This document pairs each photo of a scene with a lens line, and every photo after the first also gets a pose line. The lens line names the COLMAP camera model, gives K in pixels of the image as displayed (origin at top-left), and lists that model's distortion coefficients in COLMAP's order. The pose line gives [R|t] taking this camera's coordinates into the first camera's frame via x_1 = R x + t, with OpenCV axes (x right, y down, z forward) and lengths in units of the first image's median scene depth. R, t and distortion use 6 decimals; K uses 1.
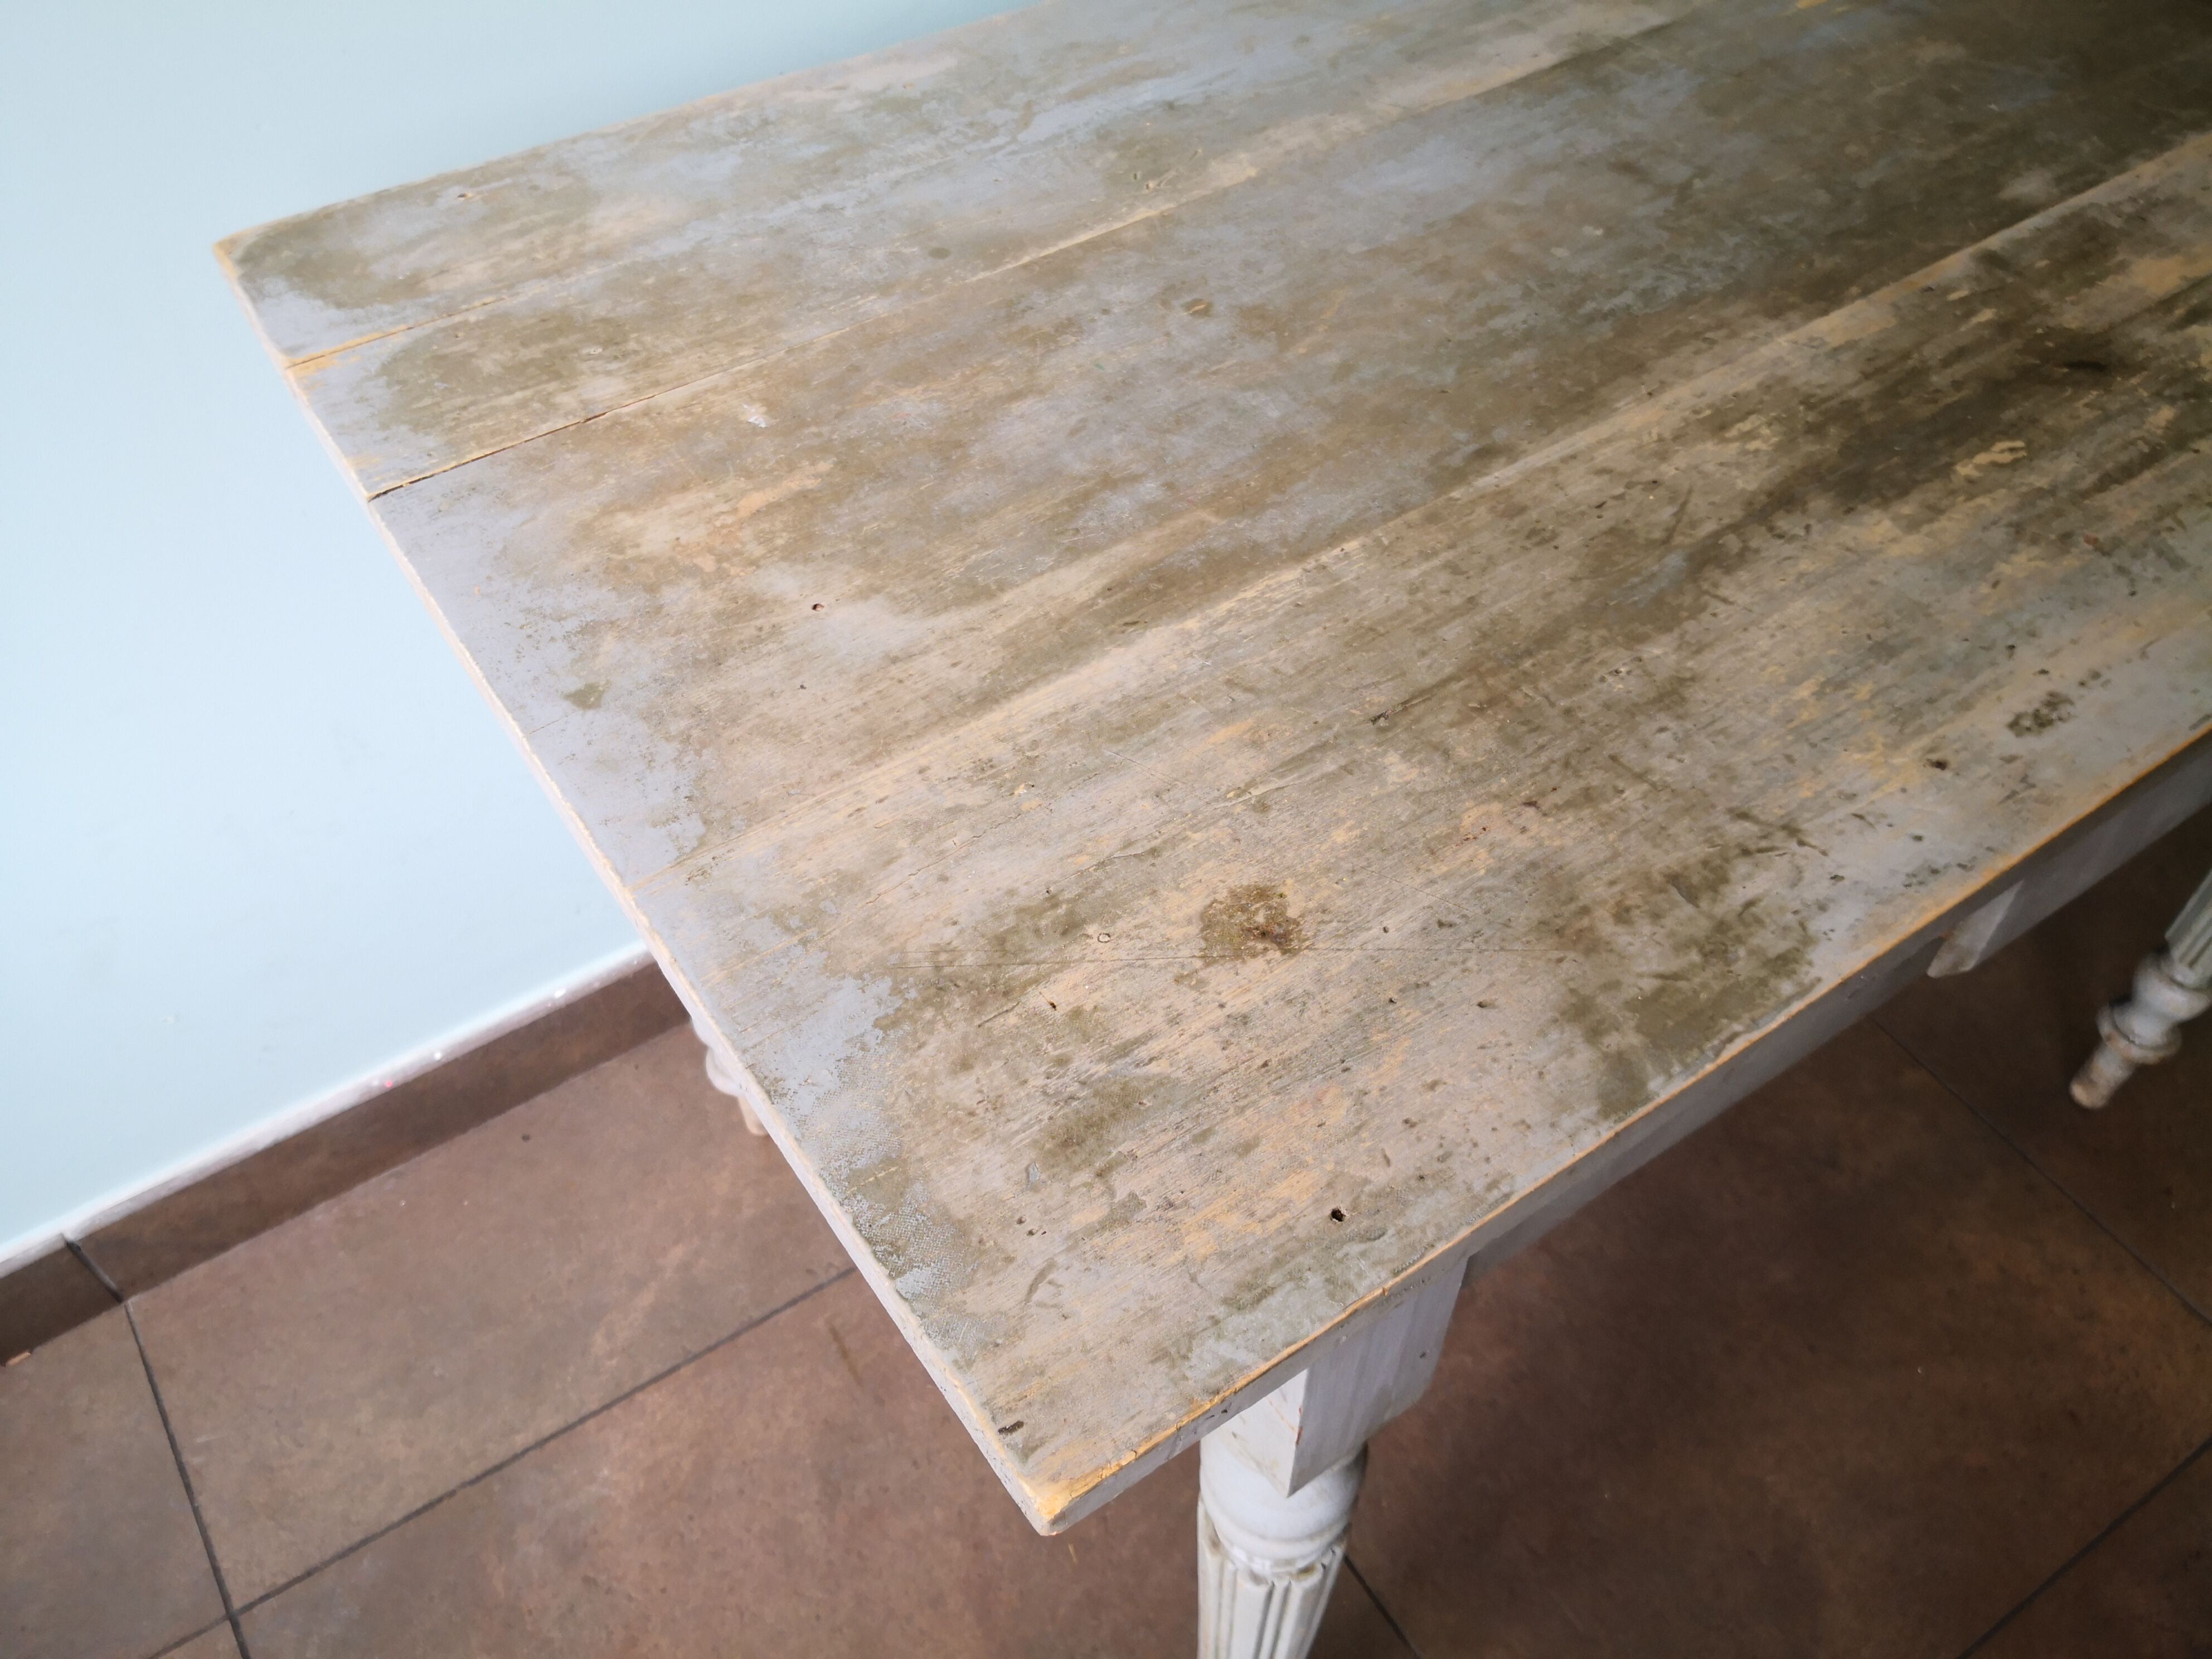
lens RADIAL K [[1798.9, 0, 1107.0], [0, 1798.9, 844.1], [0, 0, 1]] dist [0.018881, -0.054443]
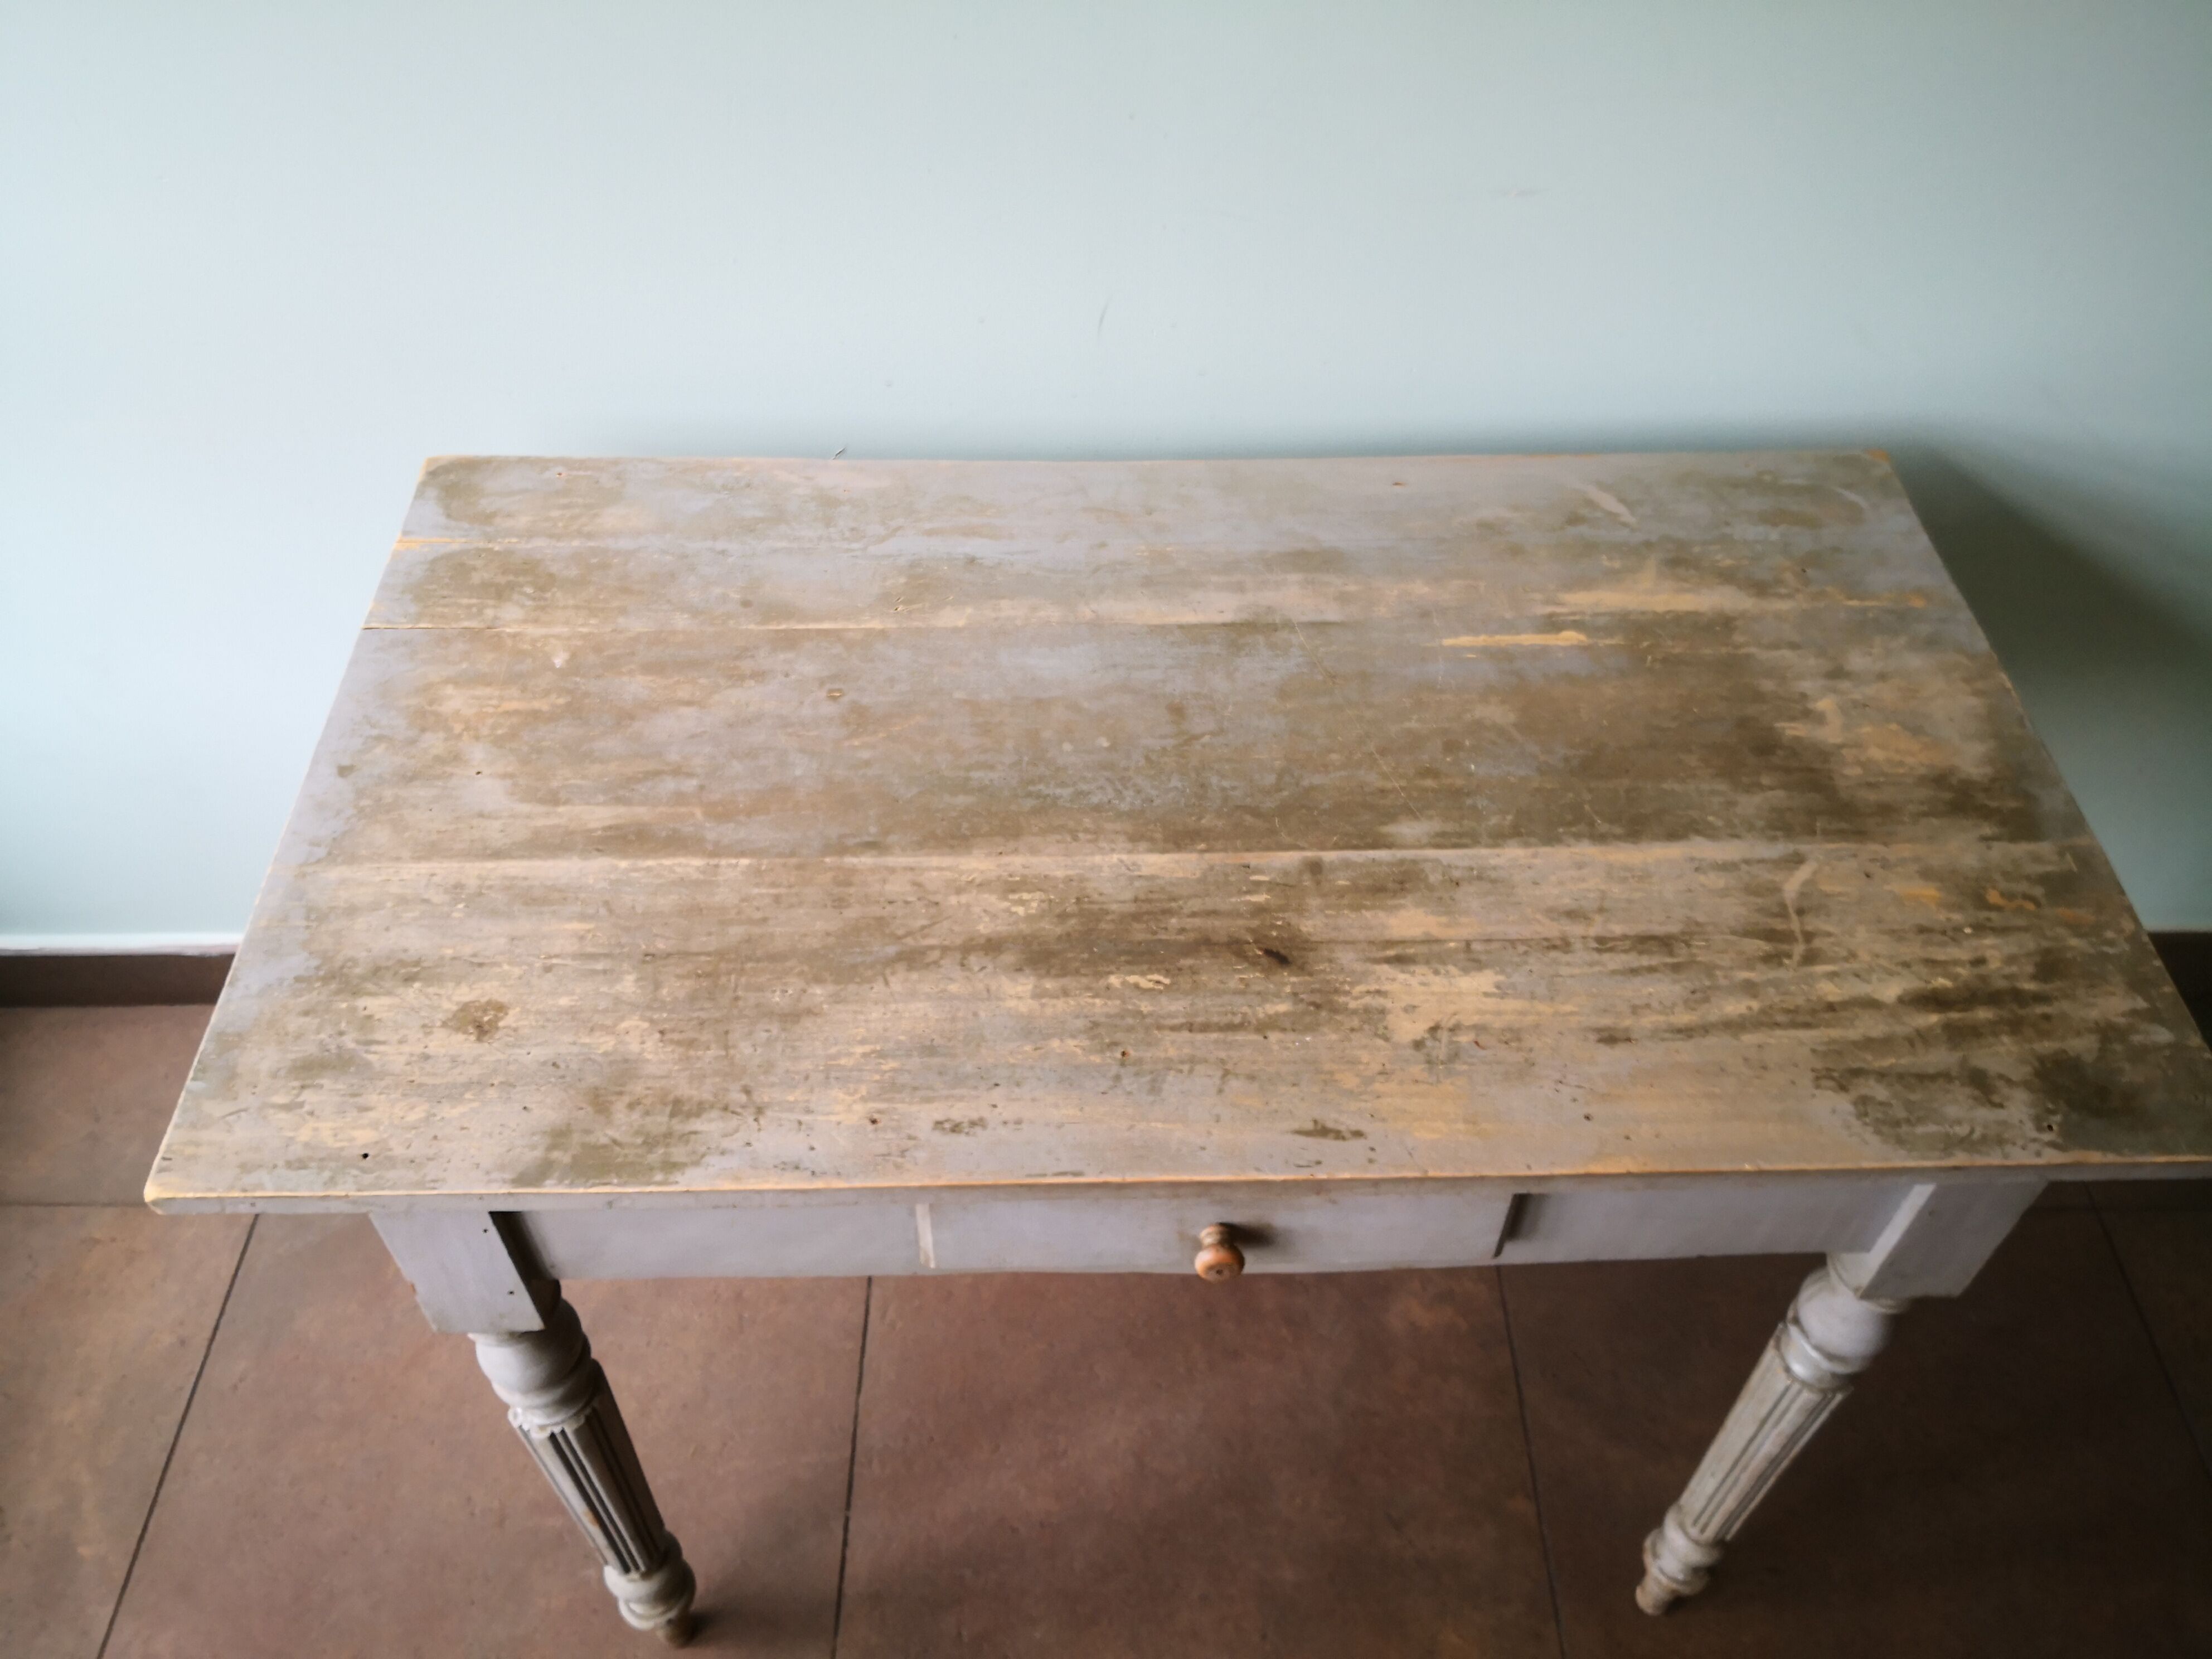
lens RADIAL K [[1798.9, 0, 1114.6], [0, 1798.9, 845.7], [0, 0, 1]] dist [0.018881, -0.054443]
pose [[0.841459, 0.398638, -0.364739, 0.966177], [-0.419227, 0.907545, 0.024729, -0.342049], [0.340875, 0.132100, 0.930781, -0.419737]]
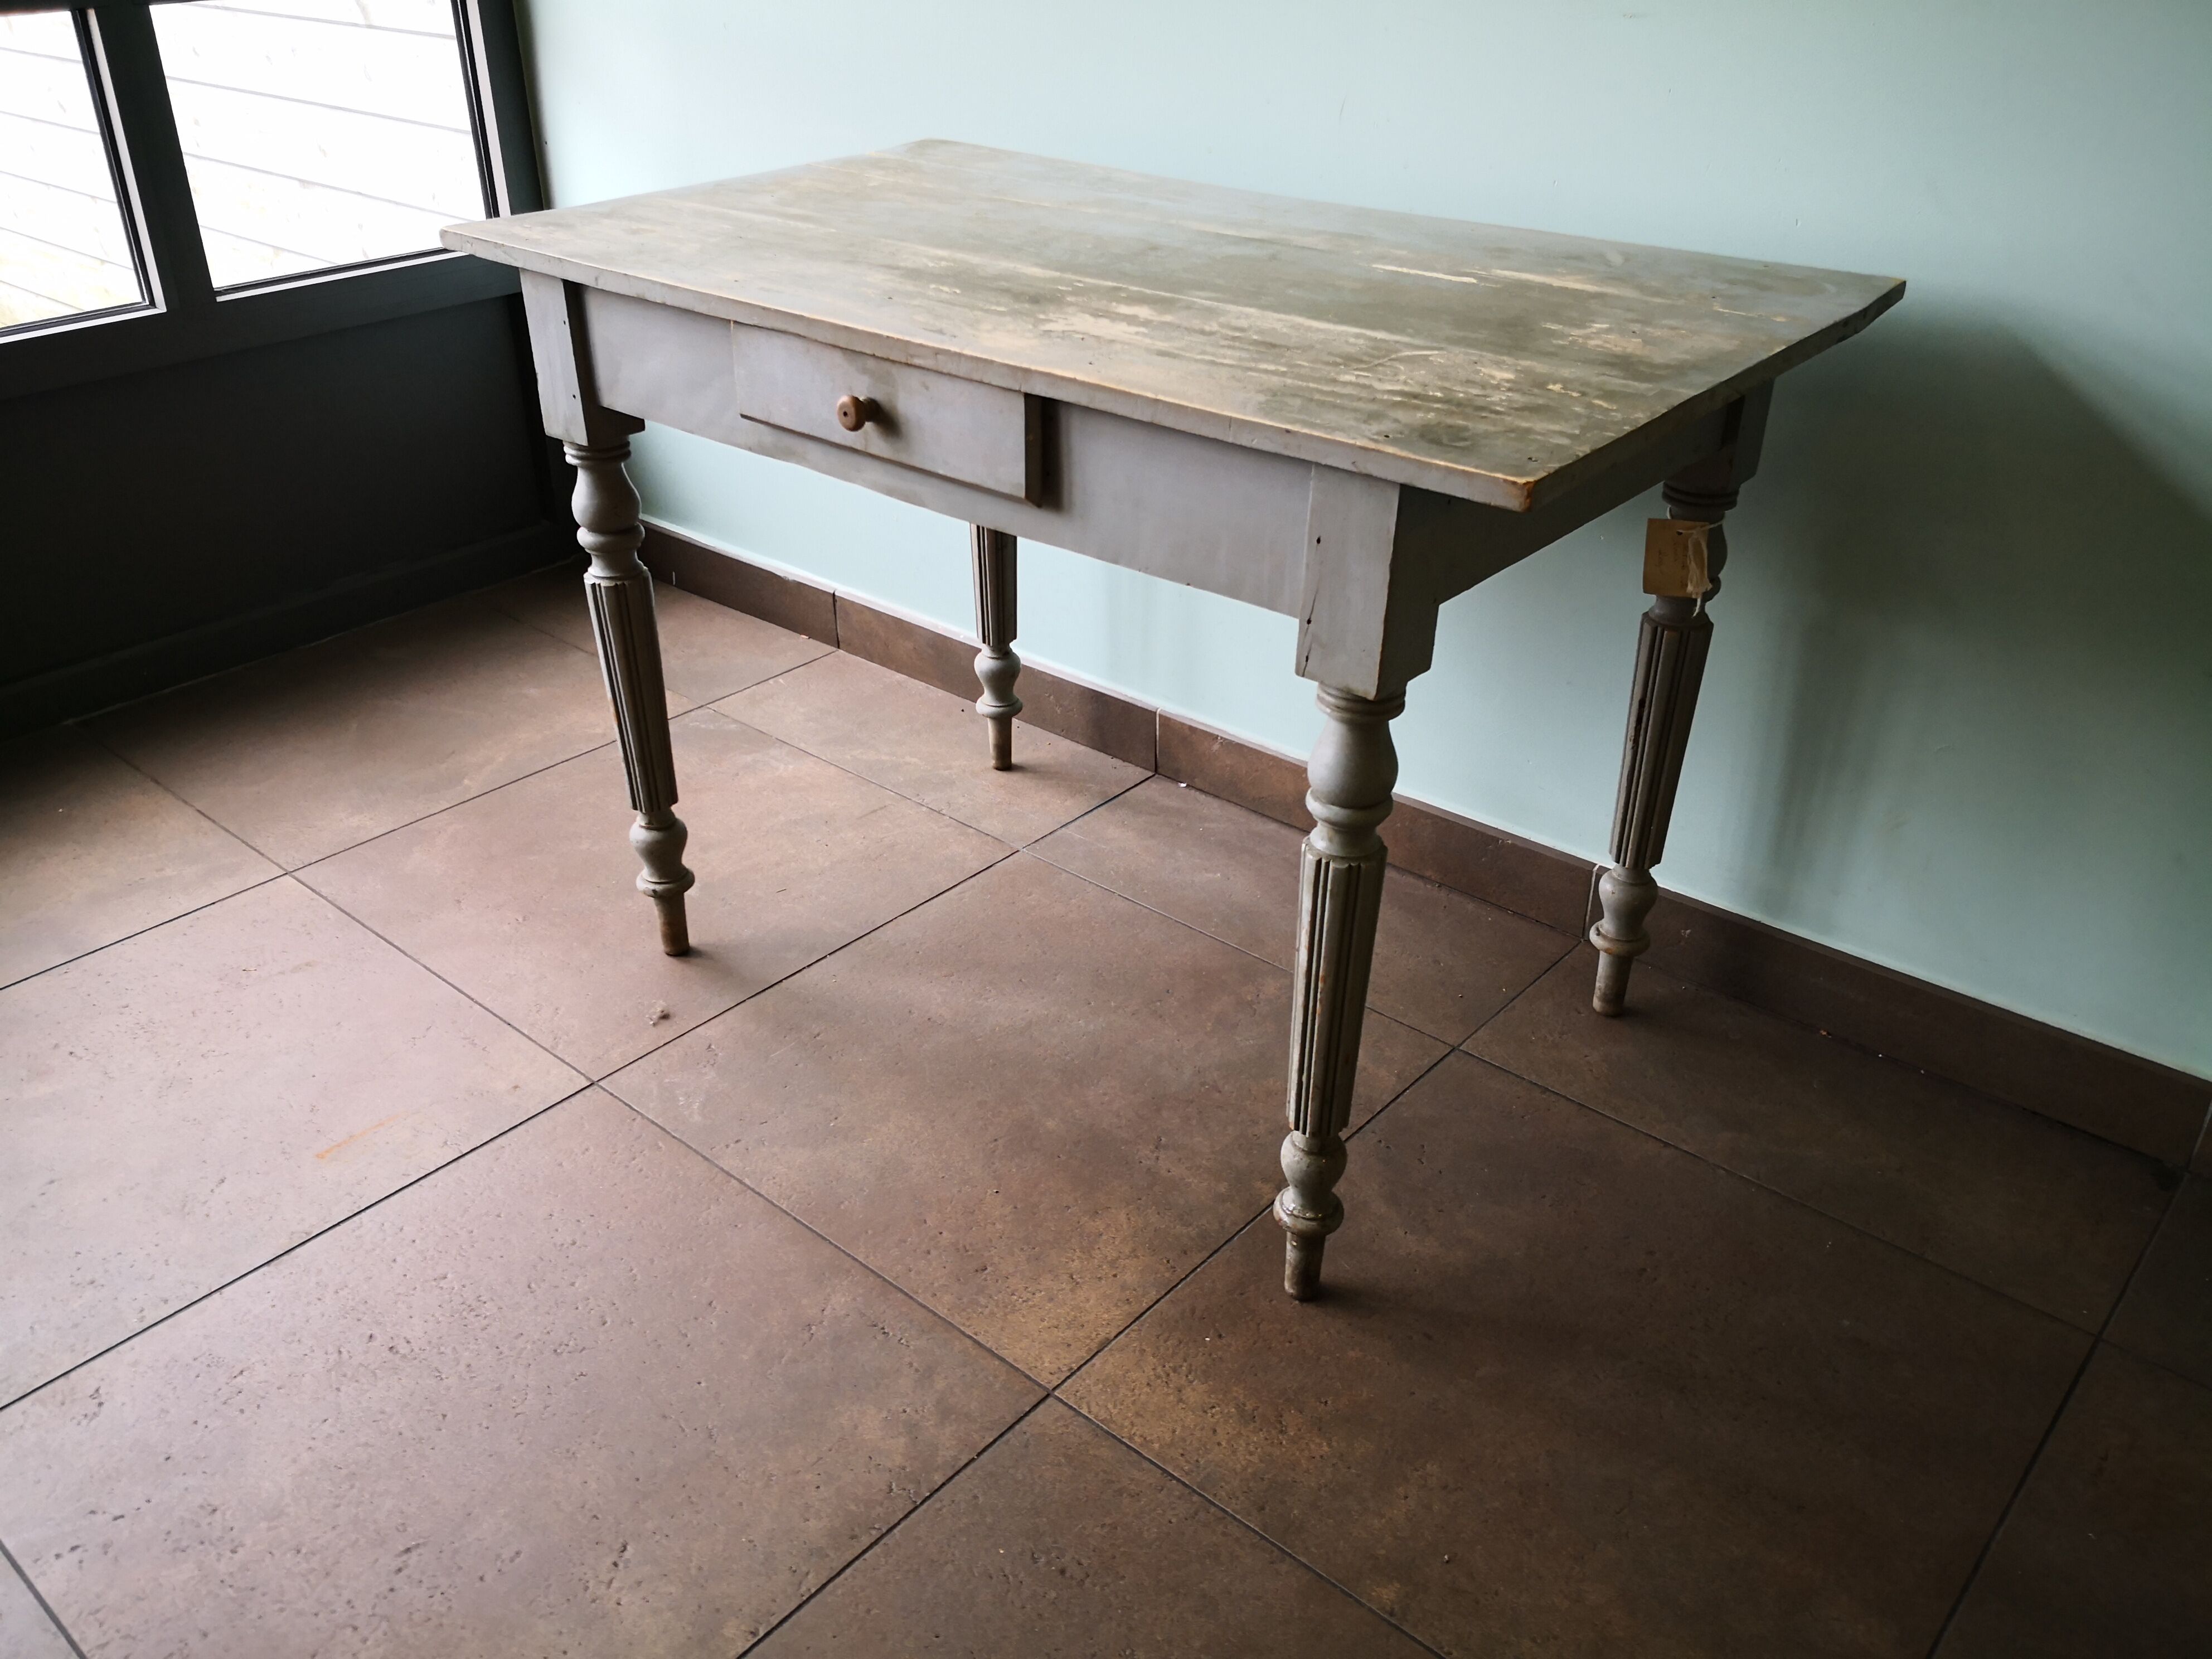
lens RADIAL K [[1798.9, 0, 1119.5], [0, 1798.9, 853.2], [0, 0, 1]] dist [0.018881, -0.054443]
pose [[0.278937, 0.476147, -0.833954, 2.609008], [-0.736297, 0.663544, 0.132578, -0.203884], [0.616491, 0.577056, 0.535672, 0.366165]]
